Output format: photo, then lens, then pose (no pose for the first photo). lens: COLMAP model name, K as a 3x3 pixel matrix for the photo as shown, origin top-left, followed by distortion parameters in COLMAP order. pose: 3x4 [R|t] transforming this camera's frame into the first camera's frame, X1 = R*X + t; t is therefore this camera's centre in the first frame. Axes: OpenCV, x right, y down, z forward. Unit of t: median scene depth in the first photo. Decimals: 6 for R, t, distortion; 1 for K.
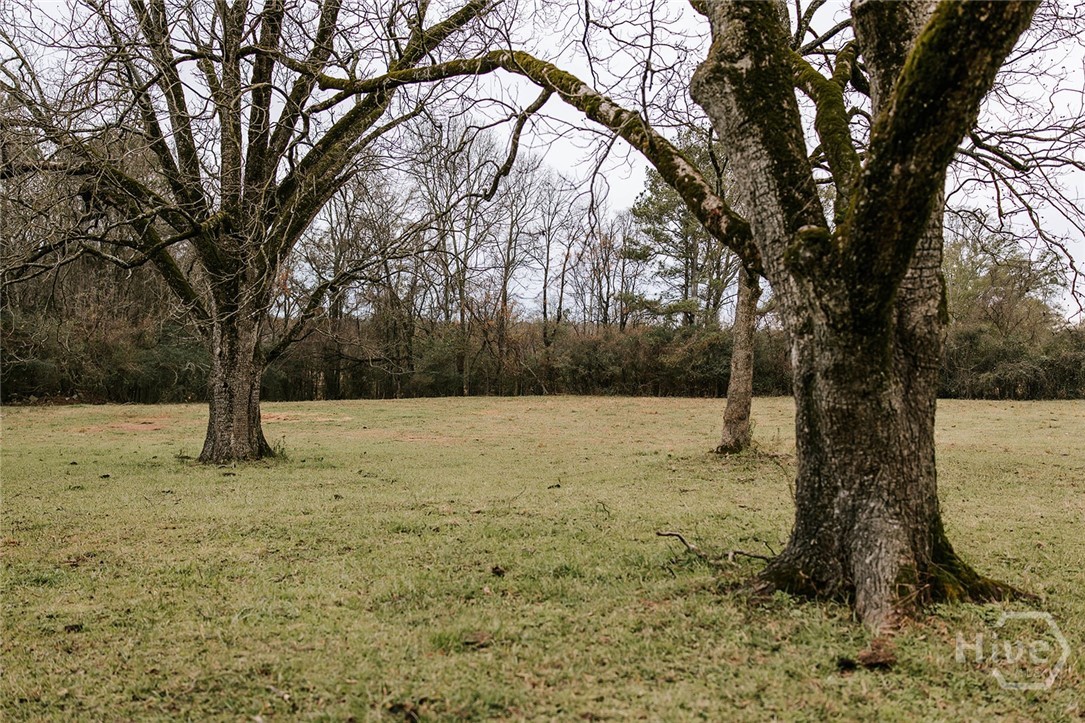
lens RADIAL K [[1006.1, 0, 518.0], [0, 1006.1, 354.2], [0, 0, 1]] dist [0.009323, 0.000000]
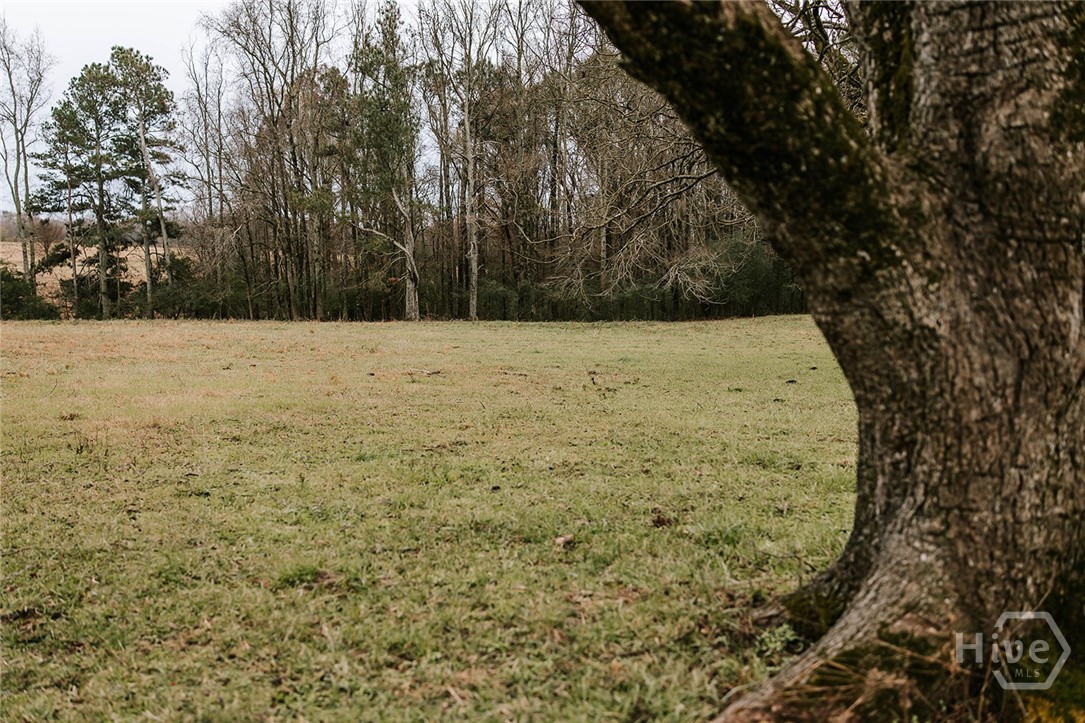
lens RADIAL K [[1006.1, 0, 572.6], [0, 1006.1, 349.1], [0, 0, 1]] dist [0.009323, 0.000000]
pose [[0.620776, 0.044554, -0.782721, 0.650221], [0.020456, 0.997123, 0.072982, 0.025838], [0.783721, -0.061317, 0.618079, 0.548297]]
